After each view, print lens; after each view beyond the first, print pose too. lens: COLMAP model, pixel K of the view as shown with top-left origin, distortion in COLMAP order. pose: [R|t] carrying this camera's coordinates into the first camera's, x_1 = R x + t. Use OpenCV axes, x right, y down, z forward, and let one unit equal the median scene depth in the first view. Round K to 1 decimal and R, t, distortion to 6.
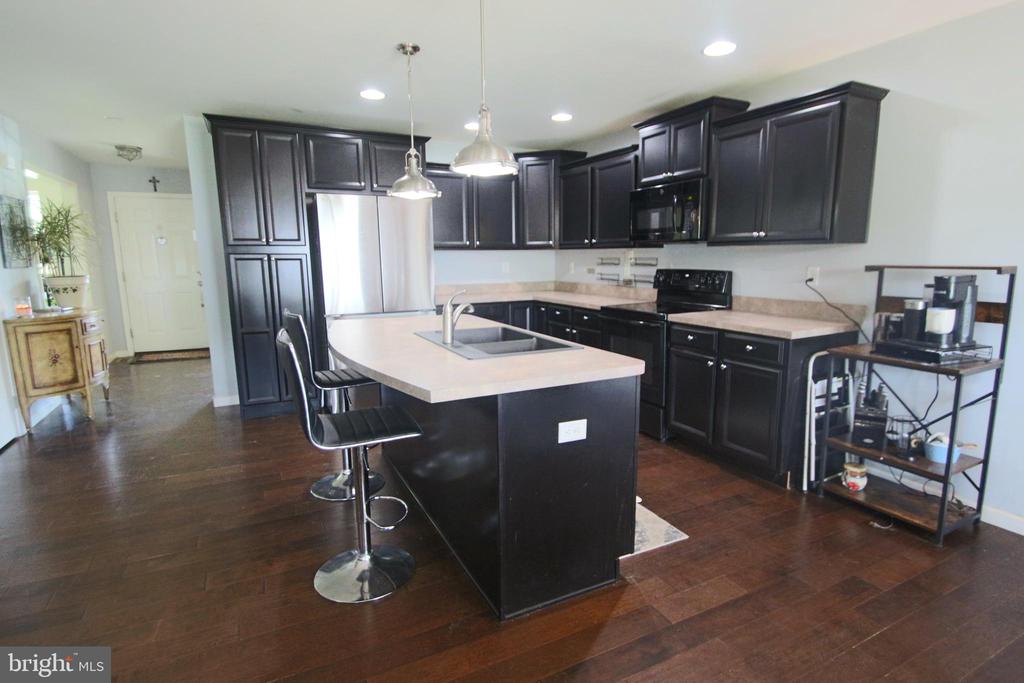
lens RADIAL K [[524.7, 0, 512.3], [0, 524.7, 344.7], [0, 0, 1]] dist [-0.004270, -0.011531]
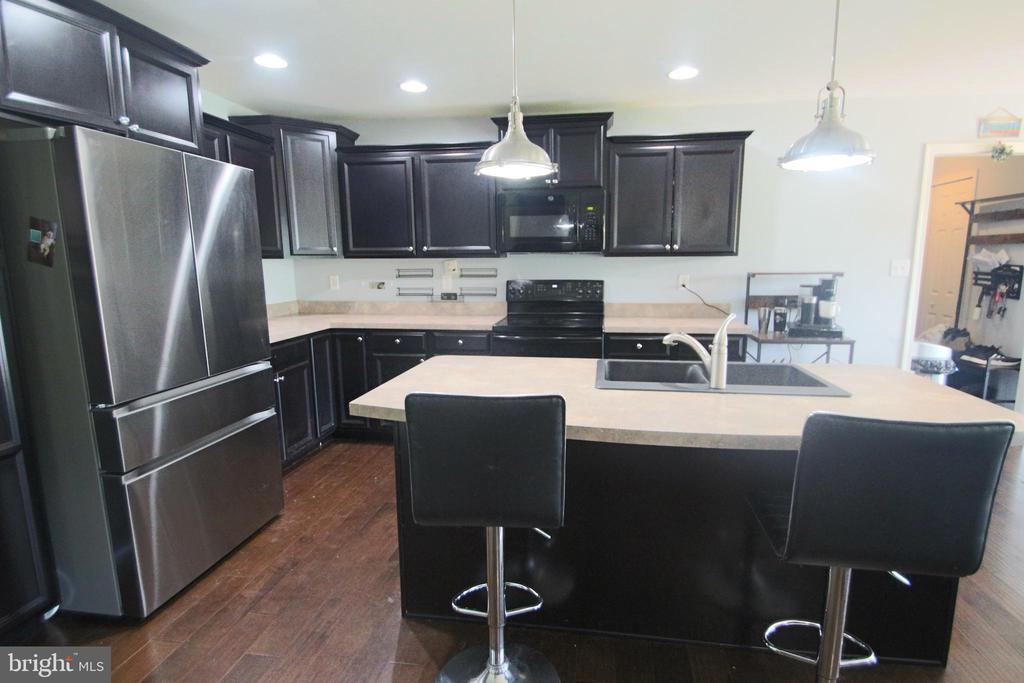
lens RADIAL K [[524.7, 0, 517.0], [0, 524.7, 349.1], [0, 0, 1]] dist [-0.004270, -0.011531]
pose [[0.582652, -0.122650, 0.803414, -0.477091], [0.136968, 0.989226, 0.051684, -0.069883], [-0.801097, 0.079928, 0.593174, 0.447285]]
